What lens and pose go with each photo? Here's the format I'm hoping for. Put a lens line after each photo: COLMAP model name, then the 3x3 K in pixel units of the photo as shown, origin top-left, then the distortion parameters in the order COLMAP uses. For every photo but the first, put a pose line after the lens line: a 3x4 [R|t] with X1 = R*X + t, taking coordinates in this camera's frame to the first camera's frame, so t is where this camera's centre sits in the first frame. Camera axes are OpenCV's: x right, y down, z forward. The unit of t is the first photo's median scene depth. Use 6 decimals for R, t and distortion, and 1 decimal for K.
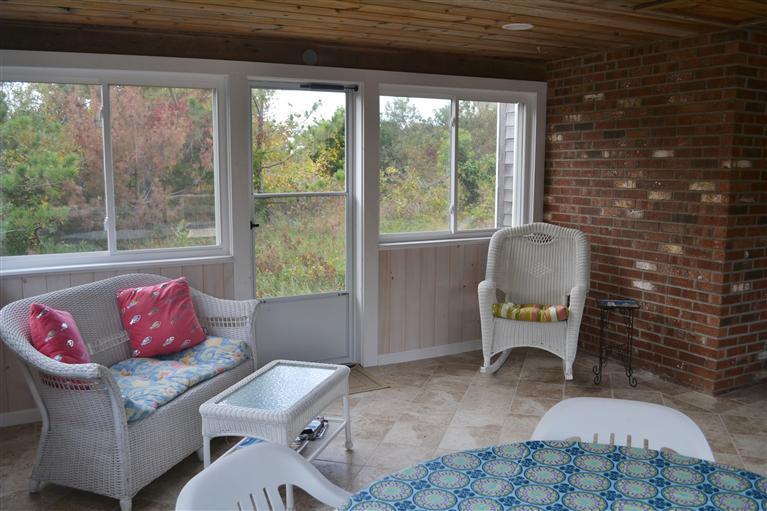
lens RADIAL K [[681.0, 0, 382.4], [0, 681.0, 259.3], [0, 0, 1]] dist [-0.063804, -0.001405]
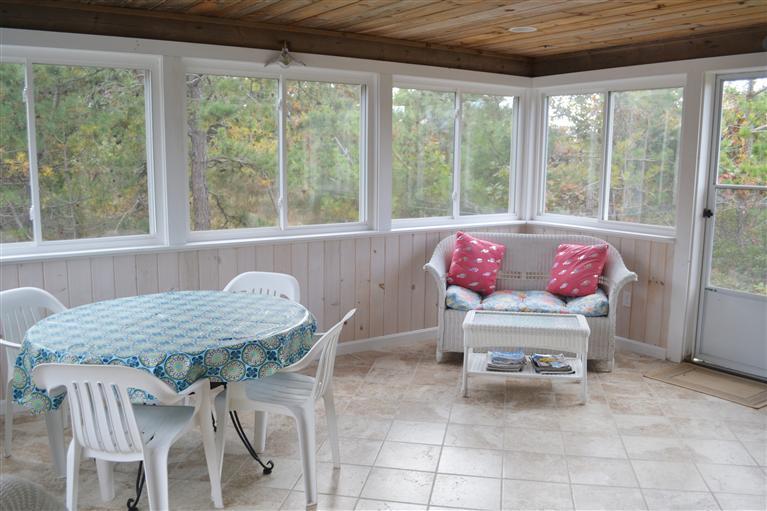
lens RADIAL K [[681.0, 0, 381.9], [0, 681.0, 258.8], [0, 0, 1]] dist [-0.063804, -0.001405]
pose [[0.107648, 0.153374, -0.982287, 0.823275], [-0.147087, 0.979613, 0.136837, -0.052300], [0.983248, 0.129752, 0.128013, 0.408702]]
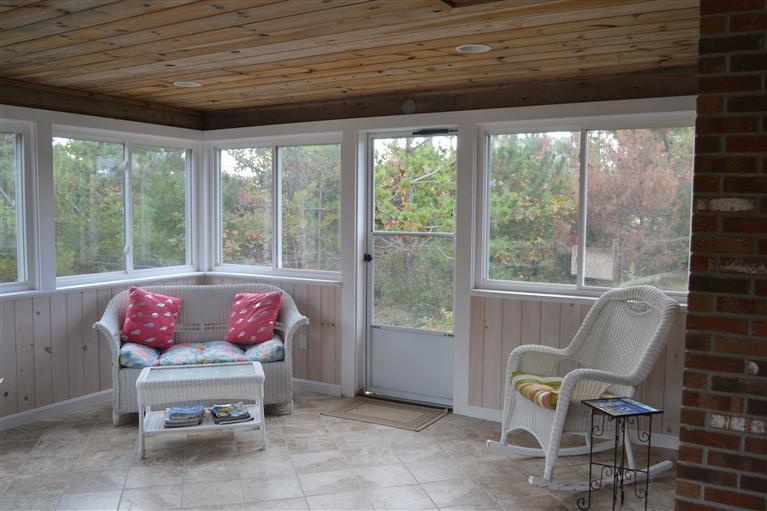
lens RADIAL K [[681.0, 0, 377.8], [0, 681.0, 258.6], [0, 0, 1]] dist [-0.063804, -0.001405]
pose [[0.518046, 0.069738, -0.852505, 0.845989], [-0.124781, 0.992170, 0.005337, -0.060852], [0.846202, 0.103611, 0.522692, 0.438315]]
